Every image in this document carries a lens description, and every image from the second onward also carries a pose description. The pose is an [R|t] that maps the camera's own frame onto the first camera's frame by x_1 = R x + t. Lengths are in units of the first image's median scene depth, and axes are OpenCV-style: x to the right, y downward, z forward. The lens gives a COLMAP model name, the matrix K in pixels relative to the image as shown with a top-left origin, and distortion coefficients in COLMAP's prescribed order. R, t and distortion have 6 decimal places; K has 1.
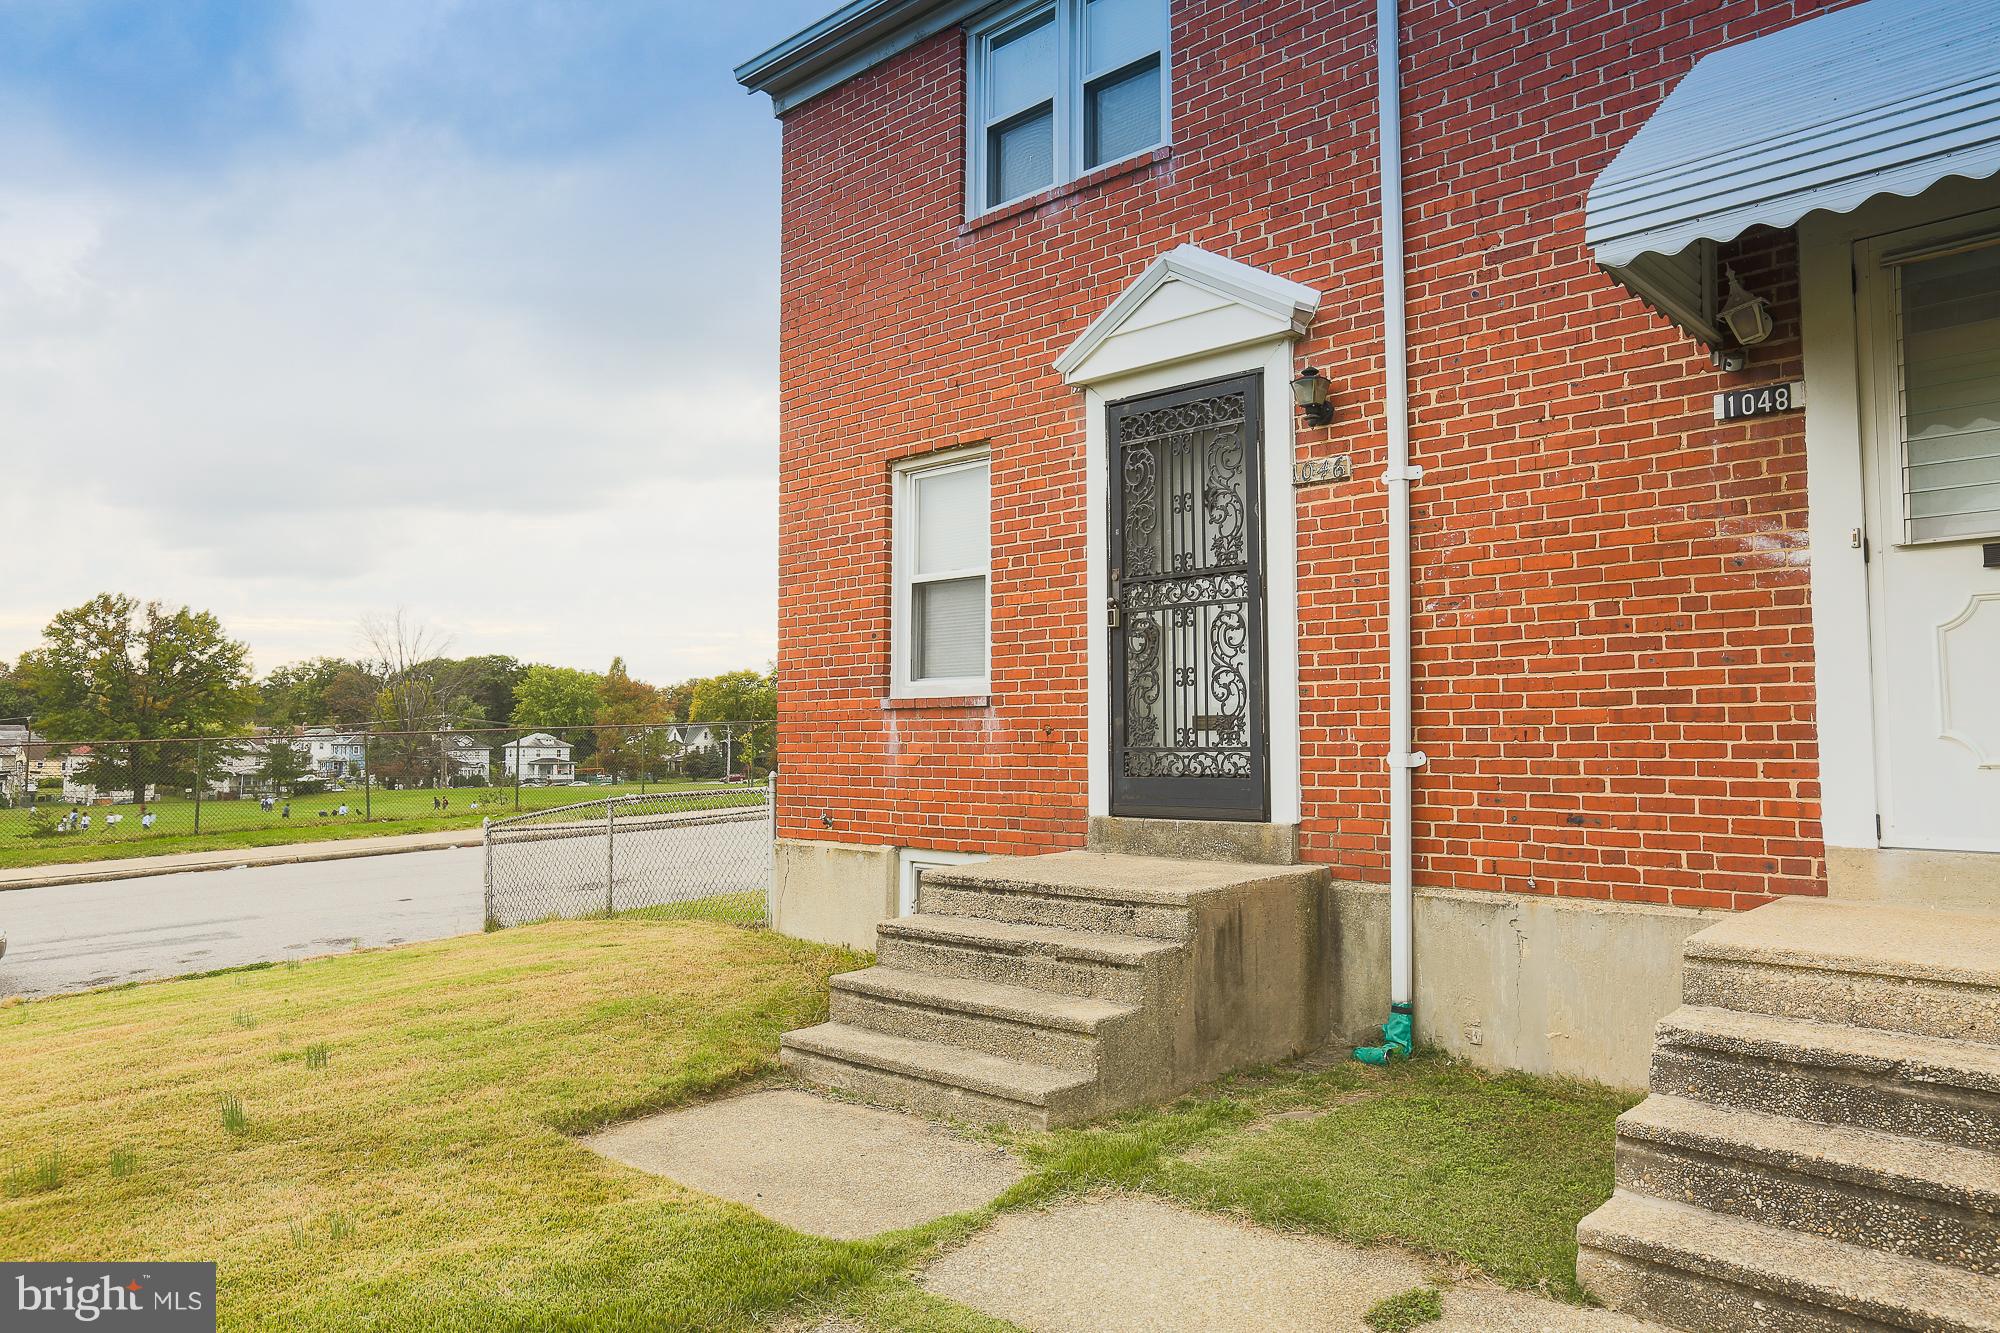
lens RADIAL K [[1402.9, 0, 997.2], [0, 1402.9, 655.6], [0, 0, 1]] dist [0.003088, 0.008577]
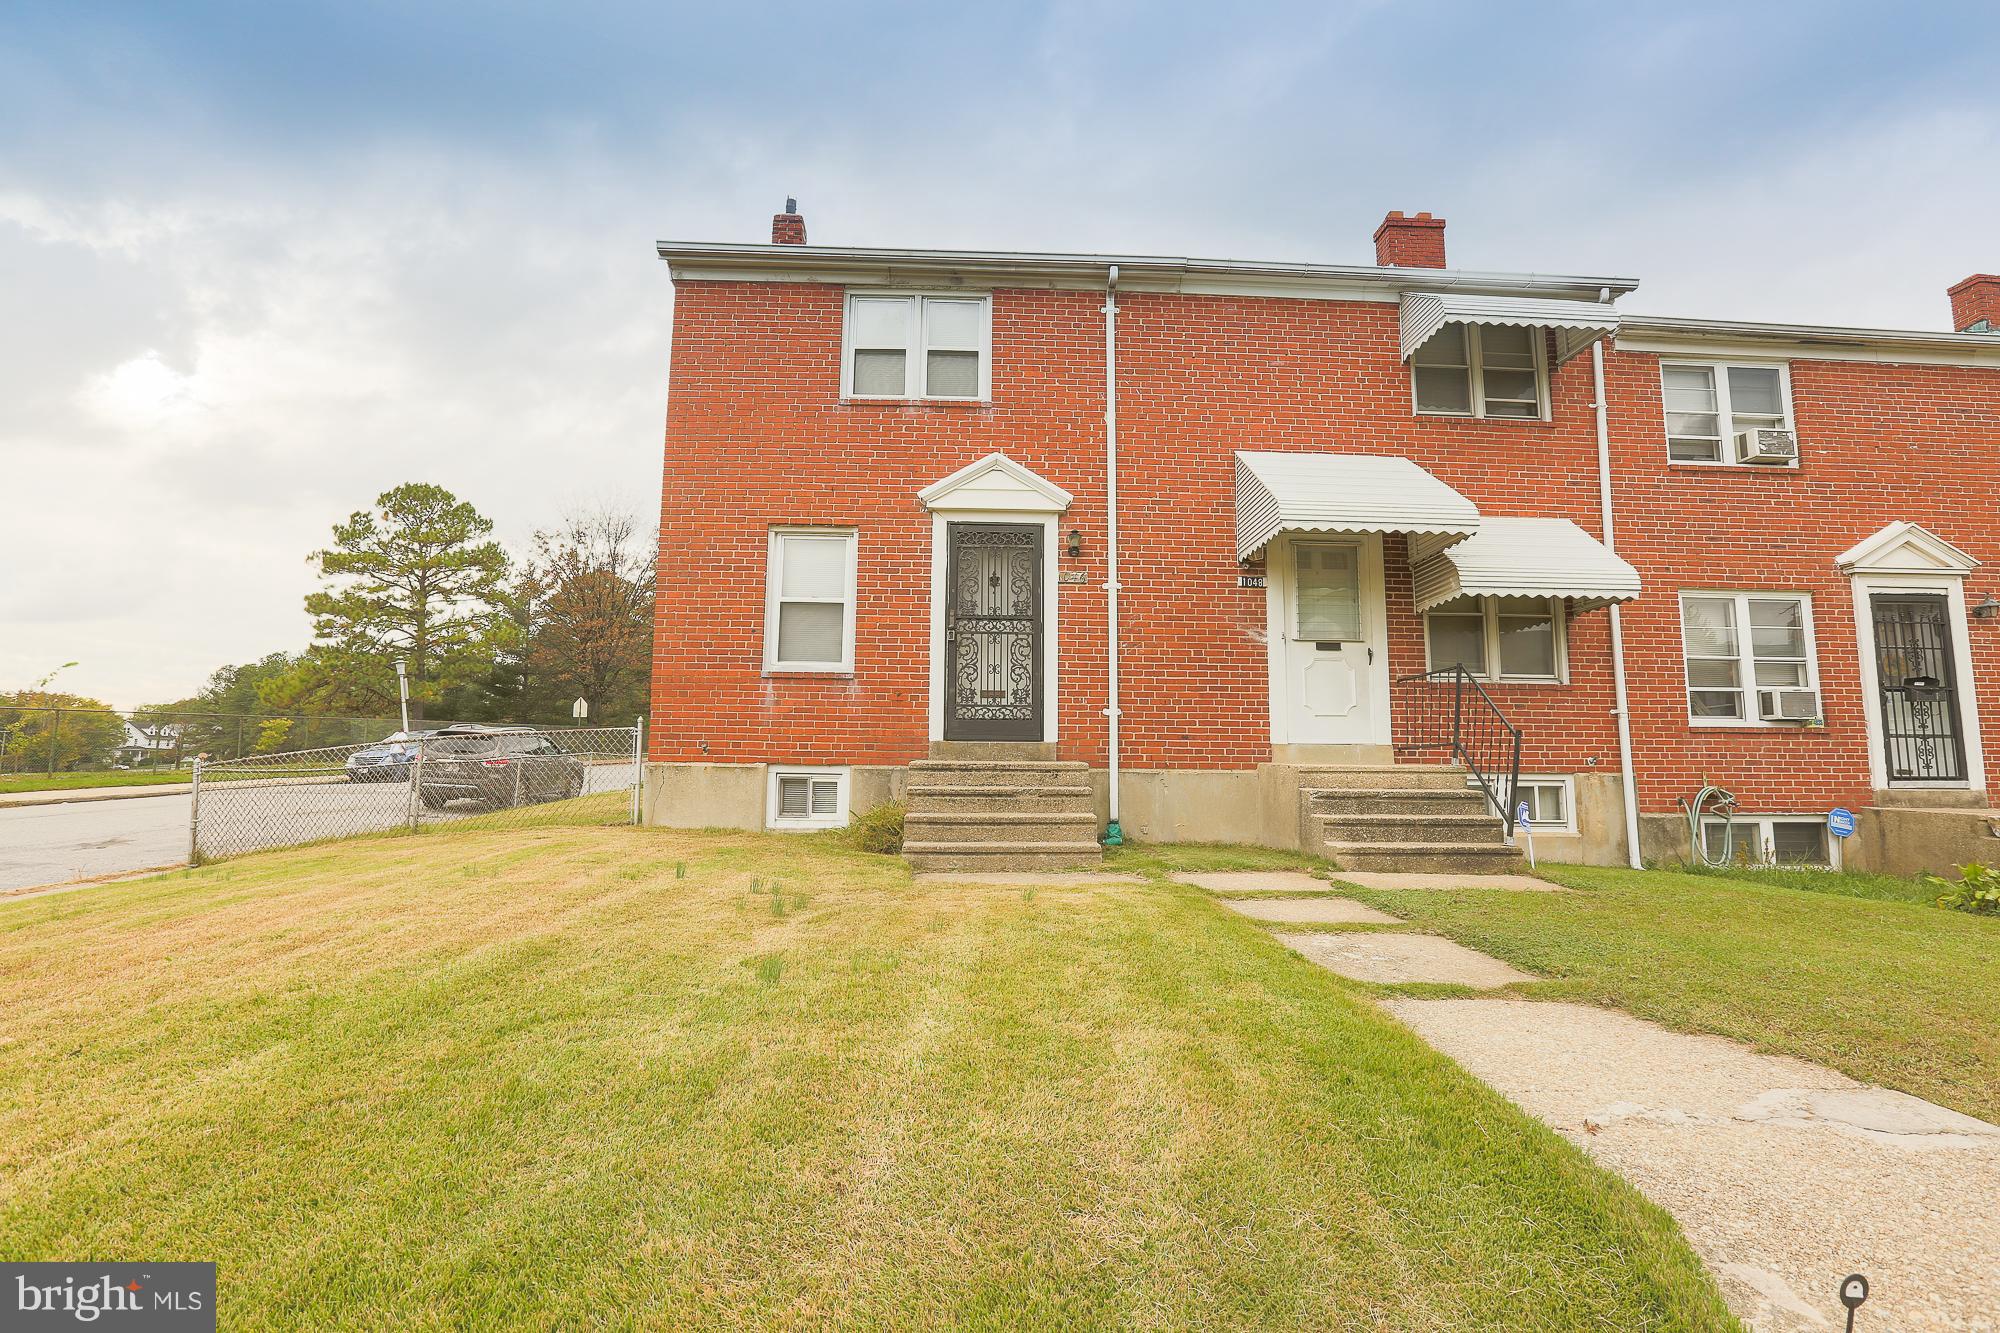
lens RADIAL K [[920.9, 0, 1000.2], [0, 920.9, 681.5], [0, 0, 1]] dist [-0.041369, 0.012615]
pose [[0.673493, 0.089614, 0.733741, -0.846985], [-0.055982, 0.995957, -0.070253, 0.129009], [-0.737071, 0.006238, 0.675787, 0.129599]]
